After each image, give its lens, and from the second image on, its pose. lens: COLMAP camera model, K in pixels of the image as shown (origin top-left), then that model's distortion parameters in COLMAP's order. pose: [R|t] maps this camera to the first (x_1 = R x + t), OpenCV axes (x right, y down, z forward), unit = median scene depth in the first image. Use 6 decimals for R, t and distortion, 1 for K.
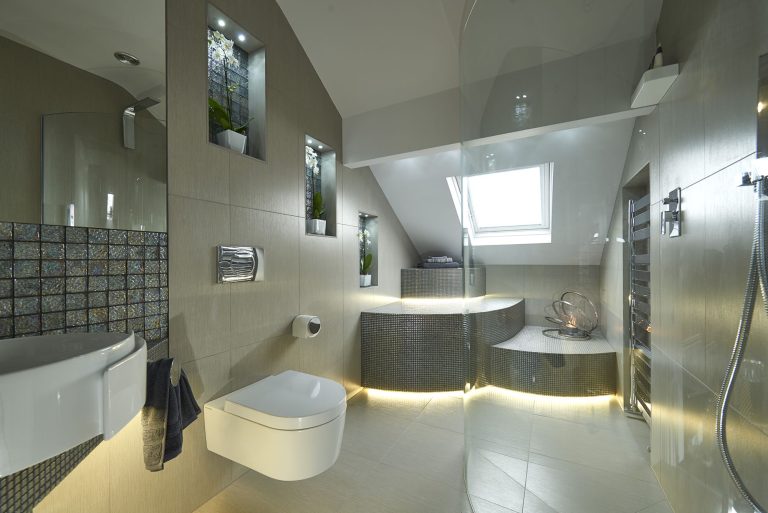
lens RADIAL K [[313.3, 0, 390.3], [0, 313.3, 257.7], [0, 0, 1]] dist [-0.000381, -0.000235]
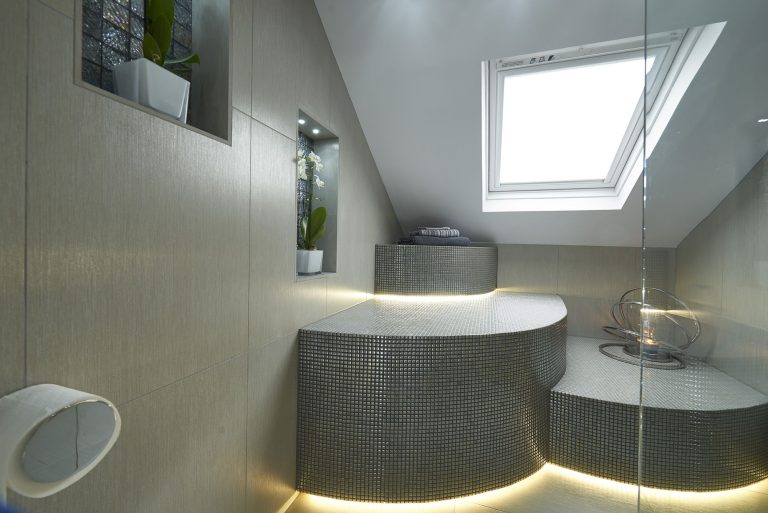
lens RADIAL K [[313.3, 0, 390.3], [0, 313.3, 257.7], [0, 0, 1]] dist [-0.000381, -0.000235]
pose [[0.989014, 0.031431, 0.144439, -0.026279], [-0.038836, 0.998056, 0.048737, 0.036455], [-0.142626, -0.053811, 0.988313, 0.482711]]
